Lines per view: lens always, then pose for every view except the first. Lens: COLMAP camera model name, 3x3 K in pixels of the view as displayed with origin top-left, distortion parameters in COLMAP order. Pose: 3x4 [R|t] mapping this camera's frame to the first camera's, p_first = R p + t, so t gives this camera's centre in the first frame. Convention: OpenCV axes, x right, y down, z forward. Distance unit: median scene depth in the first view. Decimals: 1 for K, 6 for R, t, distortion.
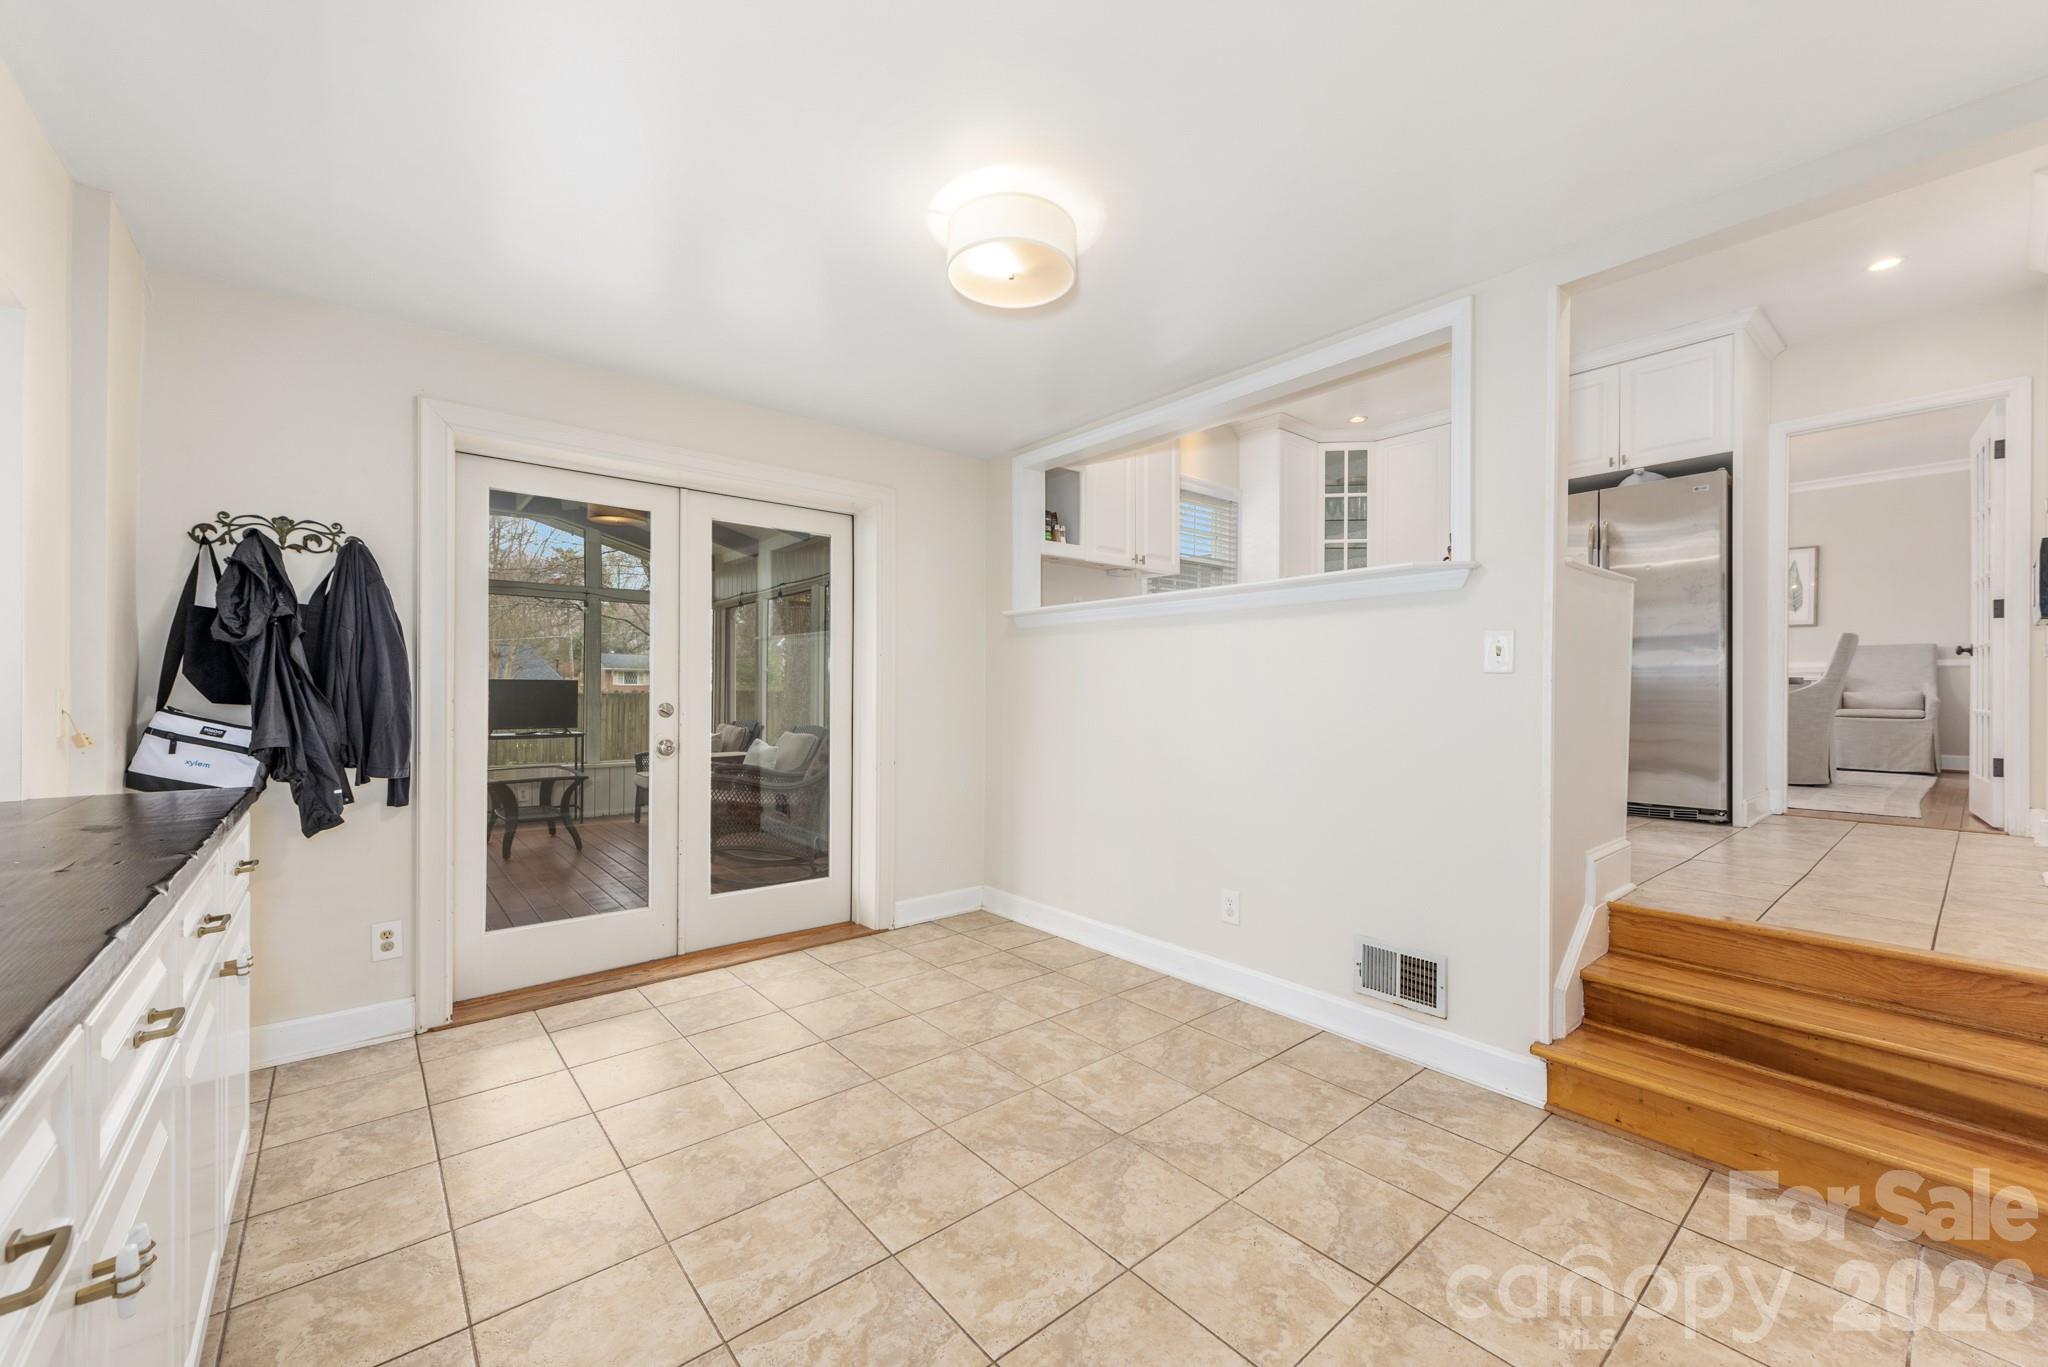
lens RADIAL K [[797.9, 0, 1033.3], [0, 797.9, 690.6], [0, 0, 1]] dist [0.010073, -0.002627]
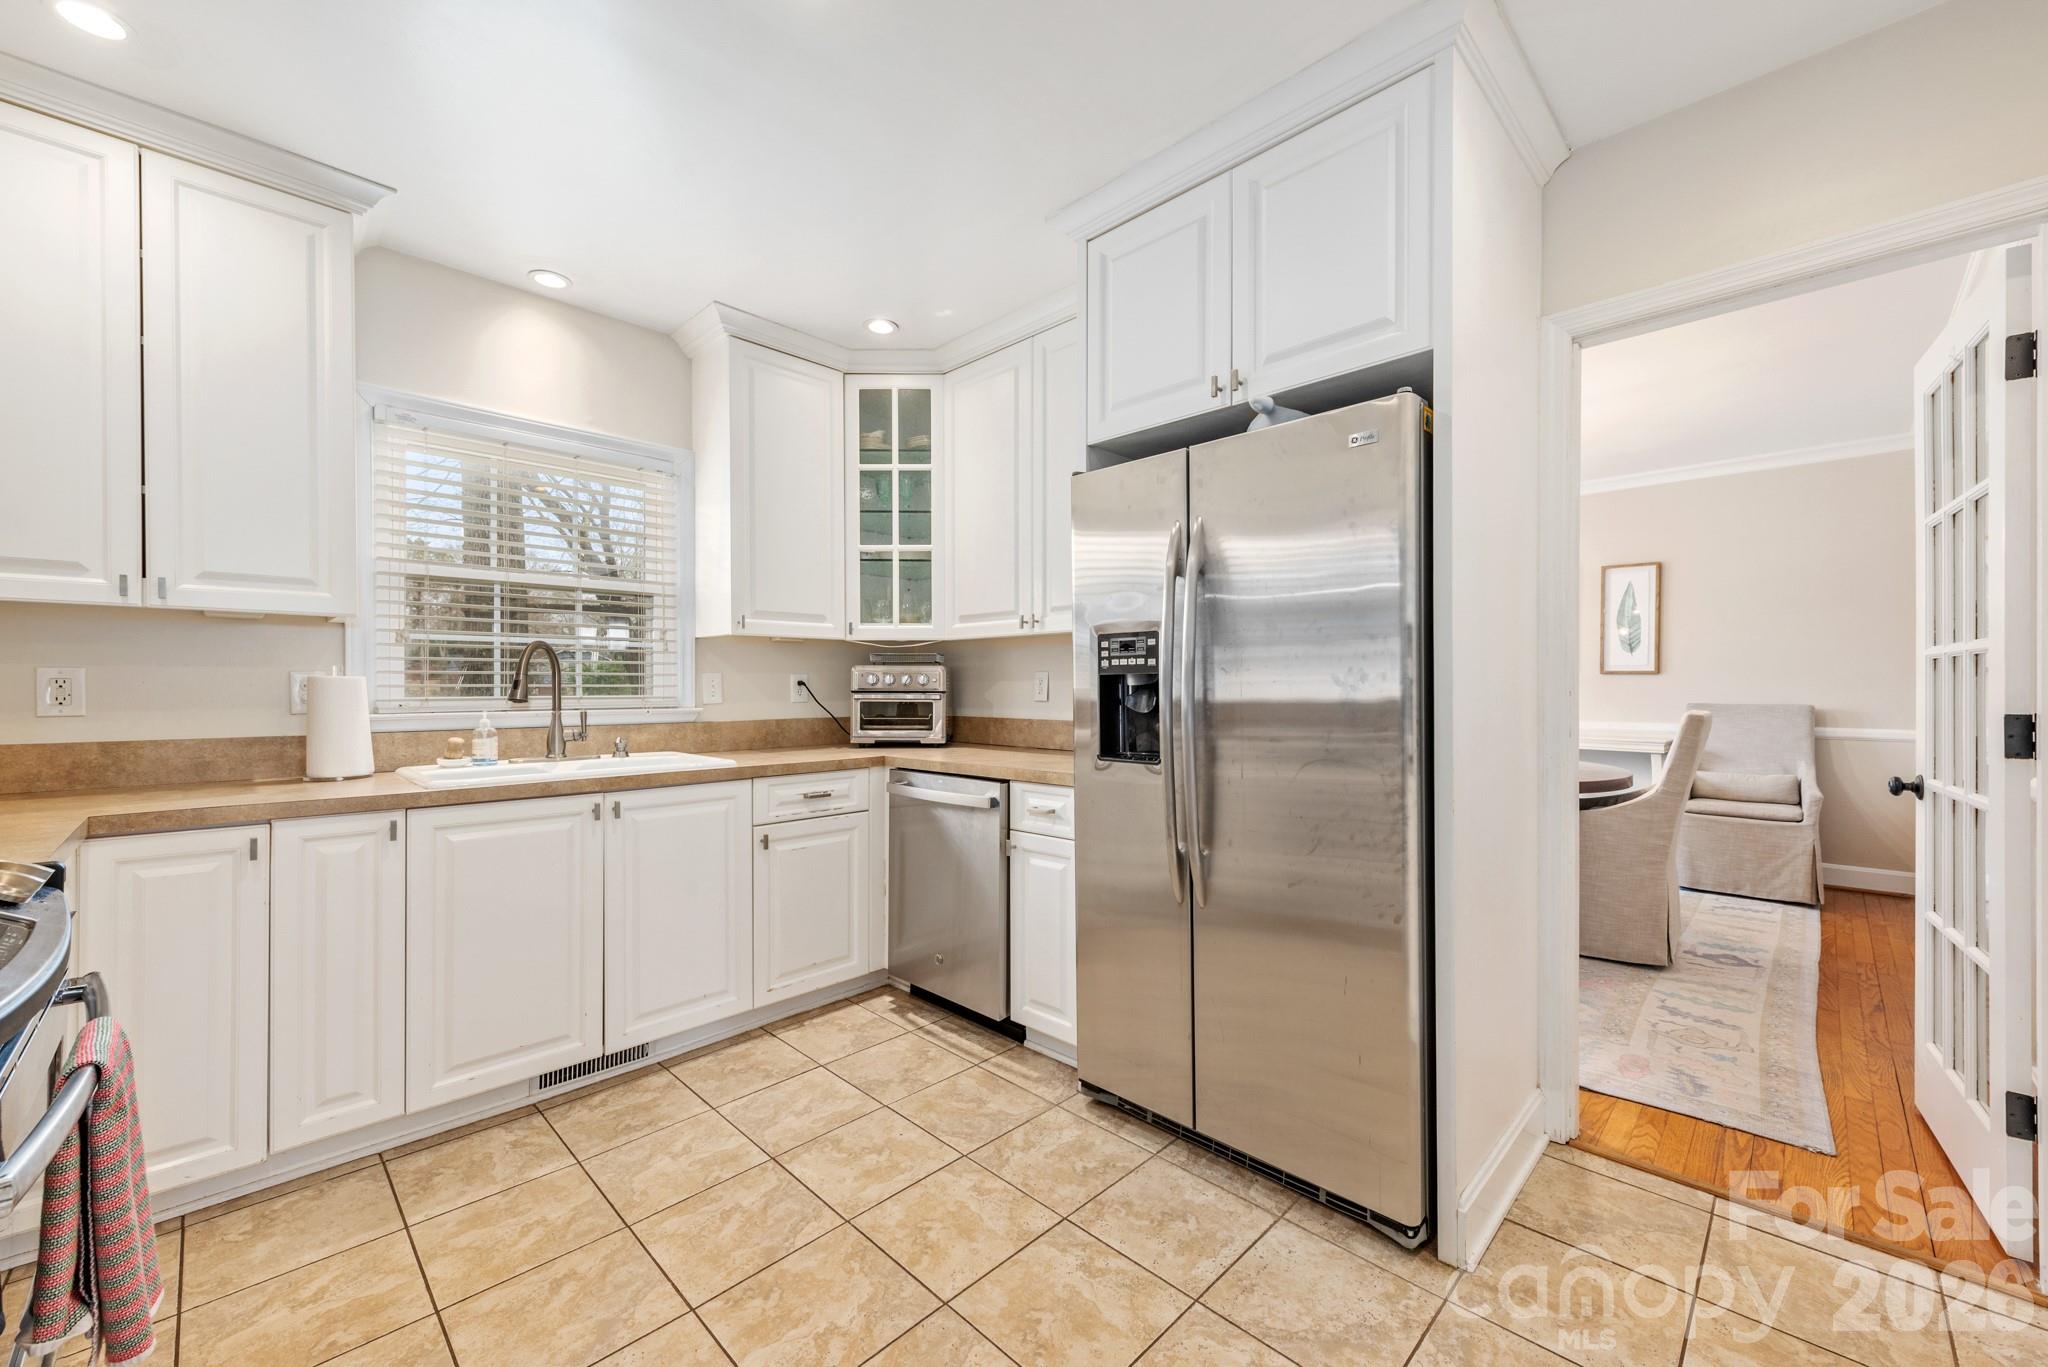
lens RADIAL K [[797.9, 0, 1031.5], [0, 797.9, 688.4], [0, 0, 1]] dist [0.010073, -0.002627]
pose [[0.995487, -0.004268, 0.094799, 0.972809], [0.004259, 0.999991, 0.000296, -0.193876], [-0.094799, 0.000109, 0.995496, 0.947814]]
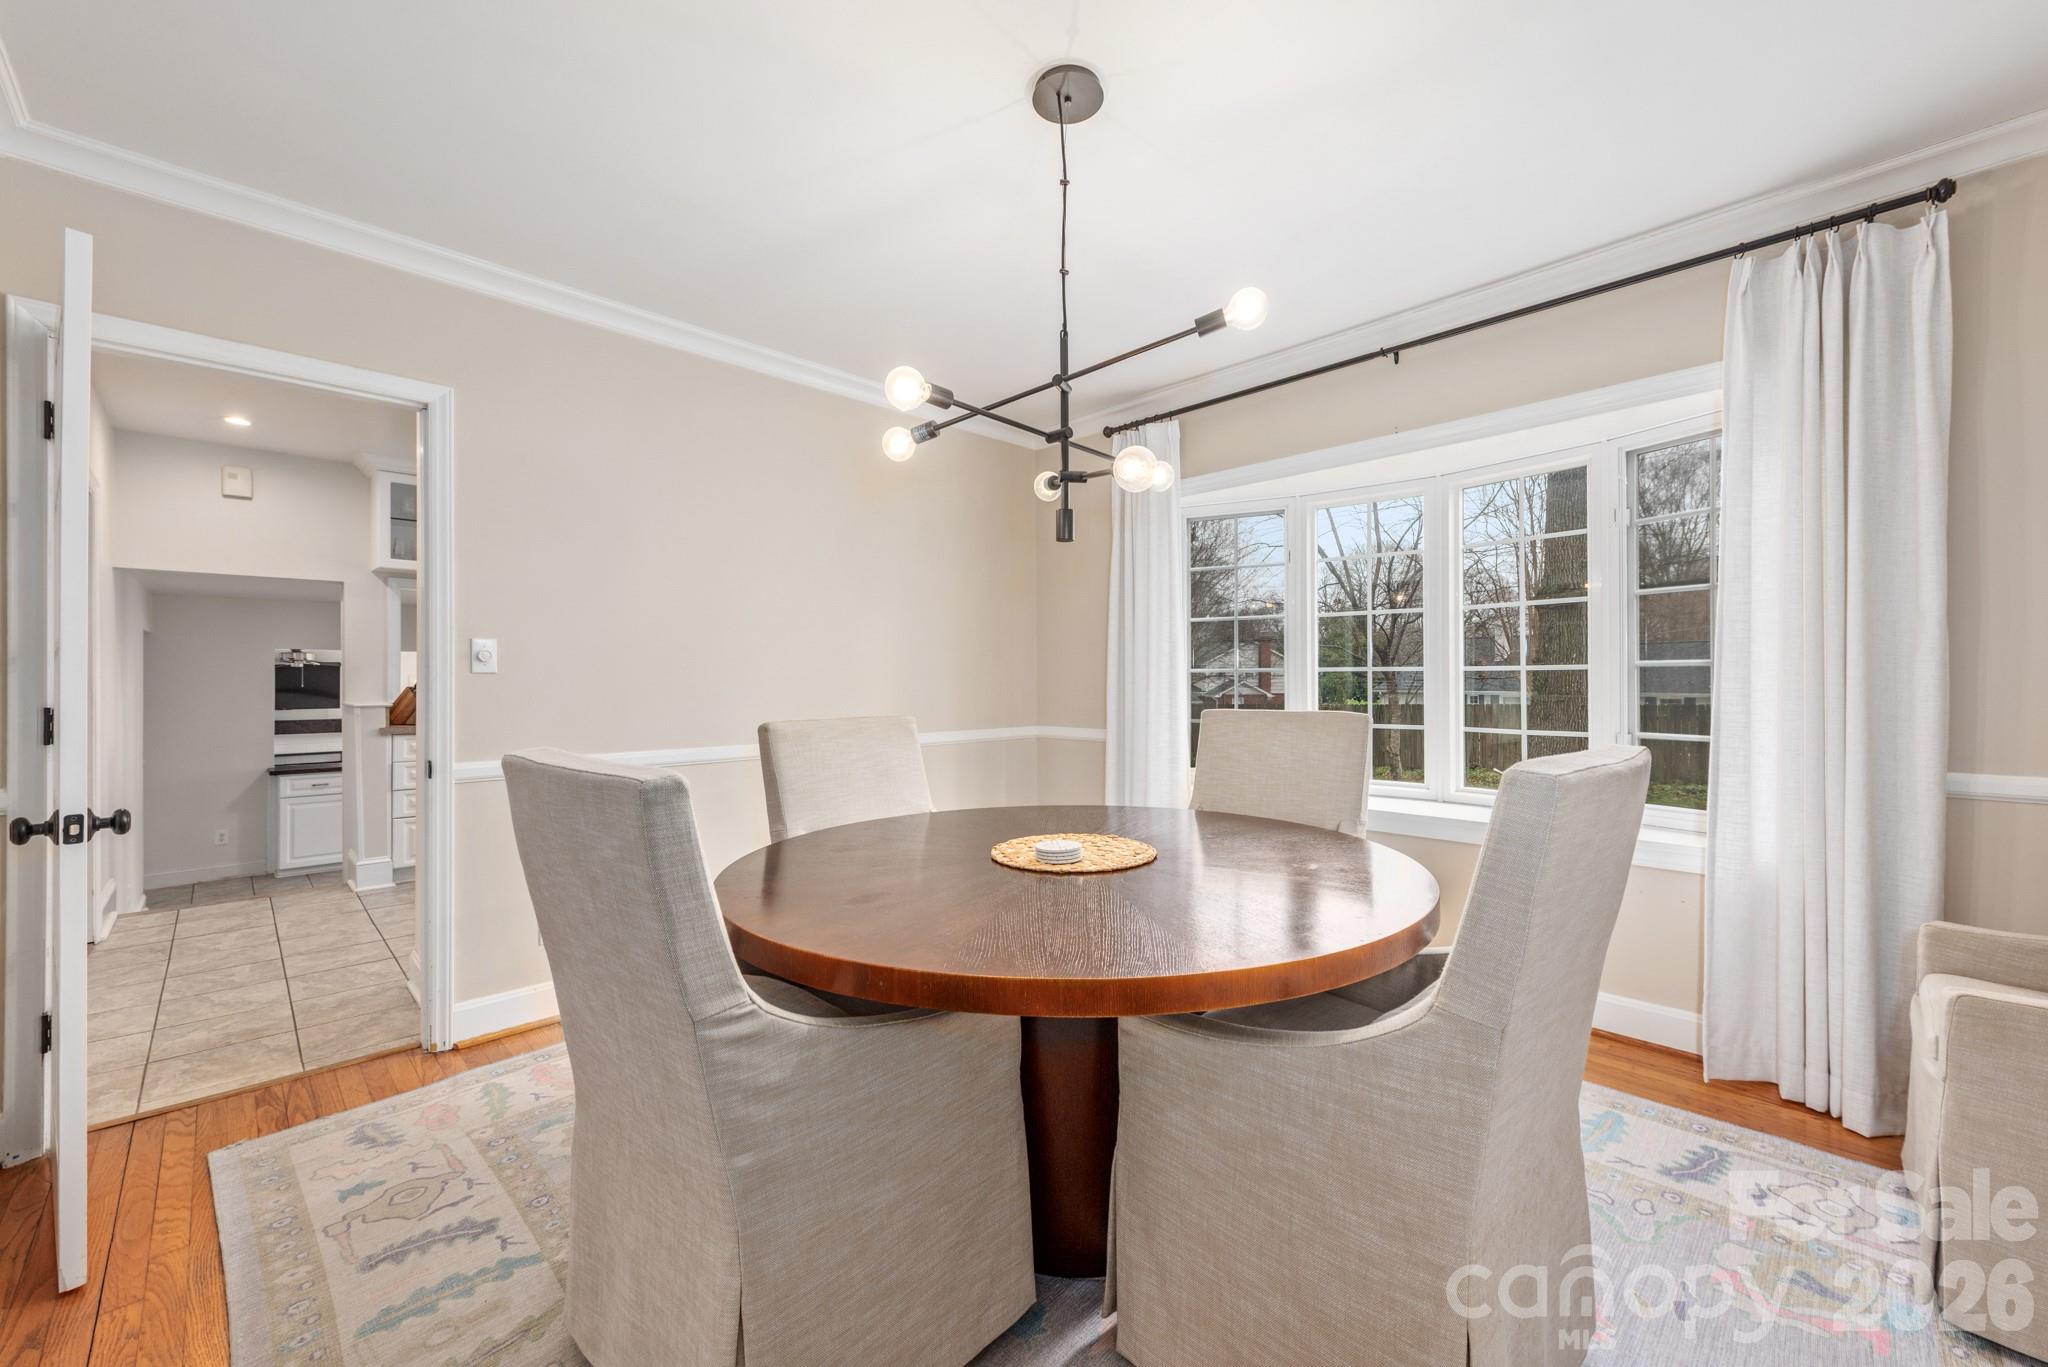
lens RADIAL K [[797.9, 0, 1038.8], [0, 797.9, 681.3], [0, 0, 1]] dist [0.010073, -0.002627]
pose [[0.091355, -0.004269, -0.995809, 2.690813], [0.000084, 0.999991, -0.004279, -0.192040], [0.995818, 0.000308, 0.091355, 2.396575]]
